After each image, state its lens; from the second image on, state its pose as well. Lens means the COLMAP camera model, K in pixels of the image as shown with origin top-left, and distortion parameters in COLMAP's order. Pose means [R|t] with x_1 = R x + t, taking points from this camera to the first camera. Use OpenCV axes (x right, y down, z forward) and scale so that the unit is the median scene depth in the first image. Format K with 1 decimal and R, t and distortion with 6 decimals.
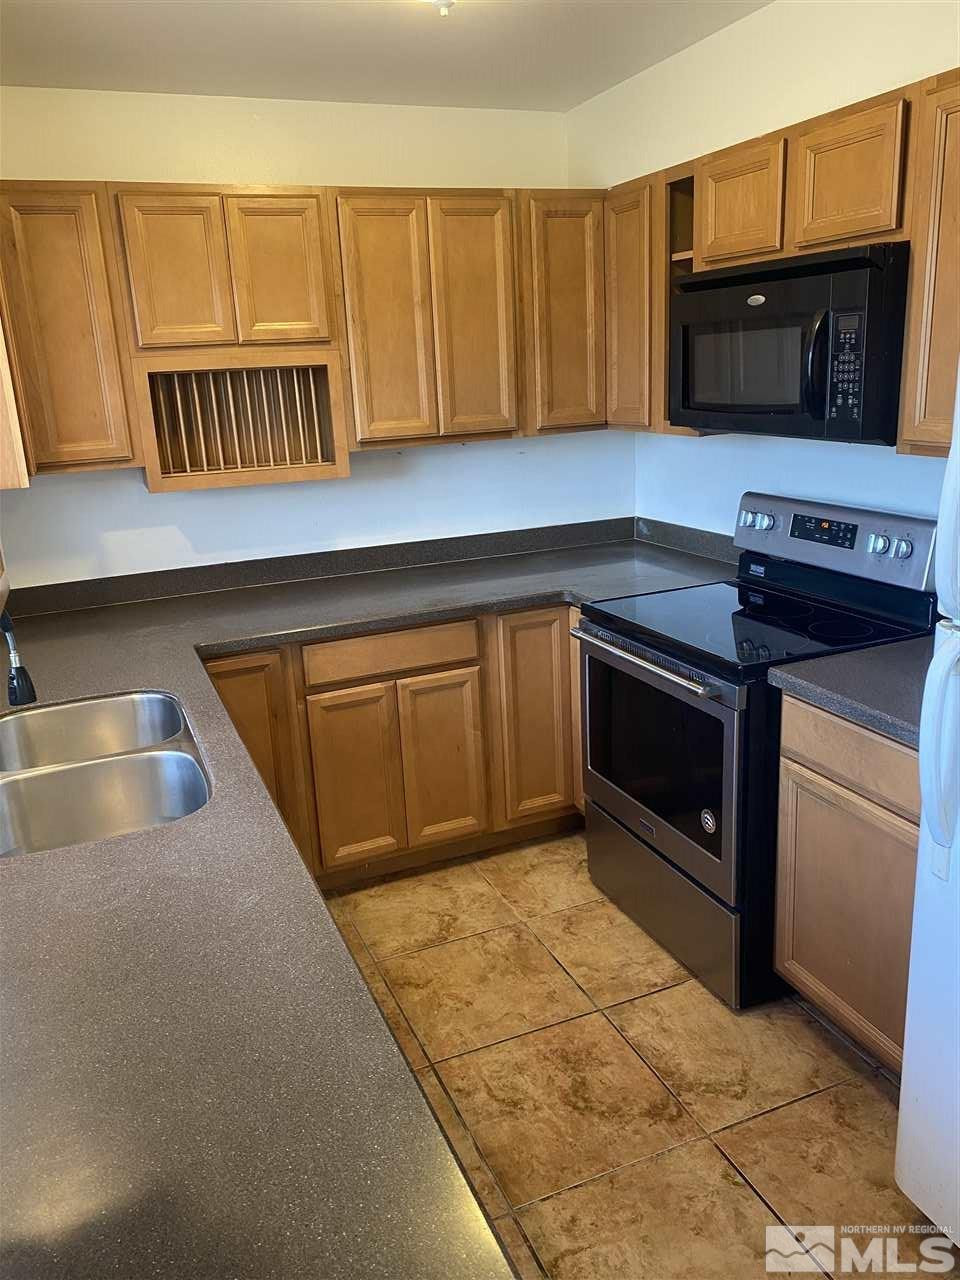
lens RADIAL K [[988.2, 0, 478.7], [0, 988.2, 623.4], [0, 0, 1]] dist [0.065151, -0.113999]
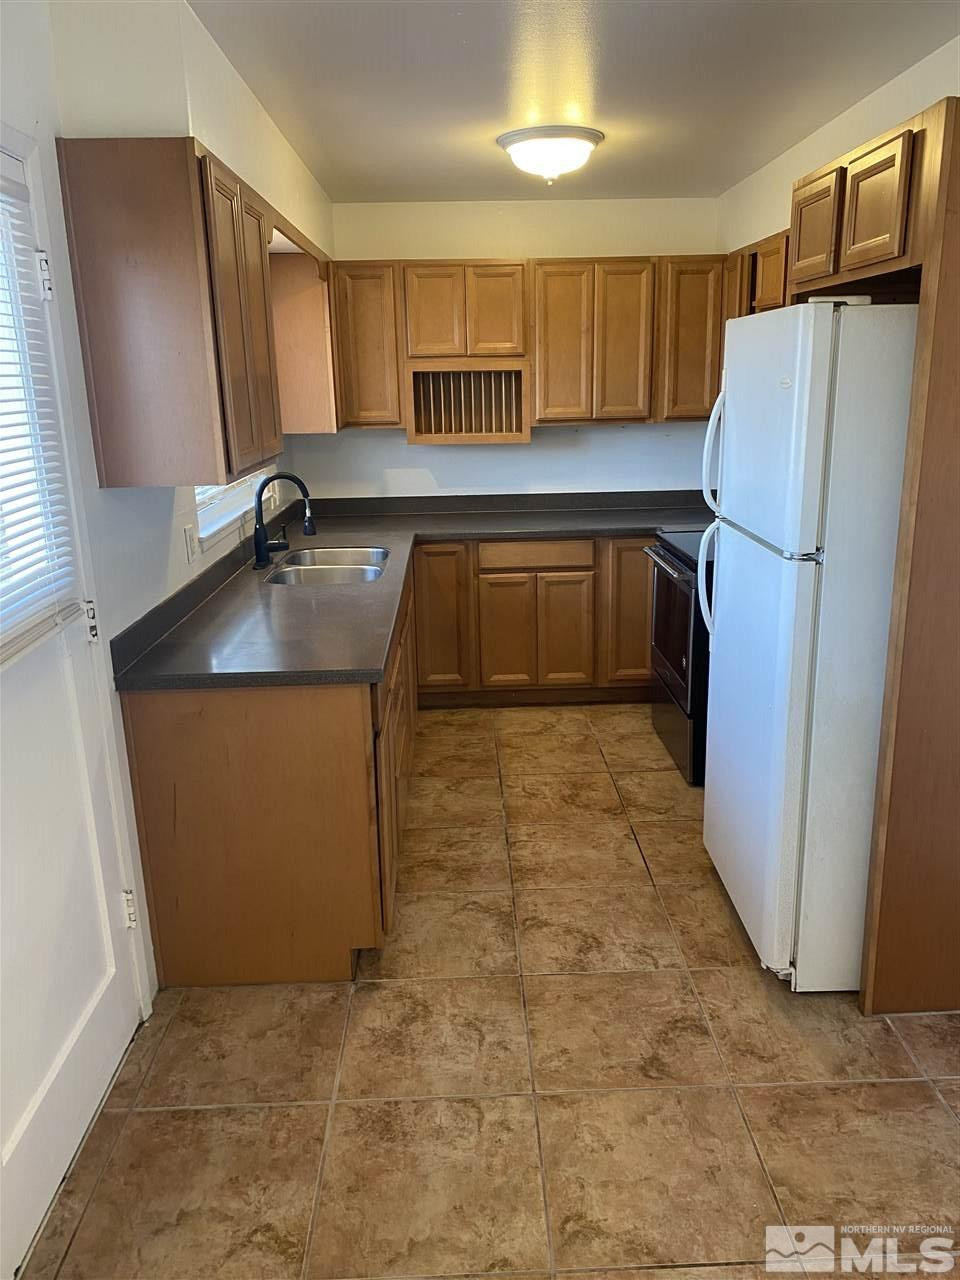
lens RADIAL K [[988.2, 0, 478.7], [0, 988.2, 623.4], [0, 0, 1]] dist [0.065151, -0.113999]
pose [[0.936036, 0.119663, -0.330935, 0.355311], [-0.116766, 0.992745, 0.028700, 0.101868], [0.331968, 0.011778, 0.943217, -0.505300]]
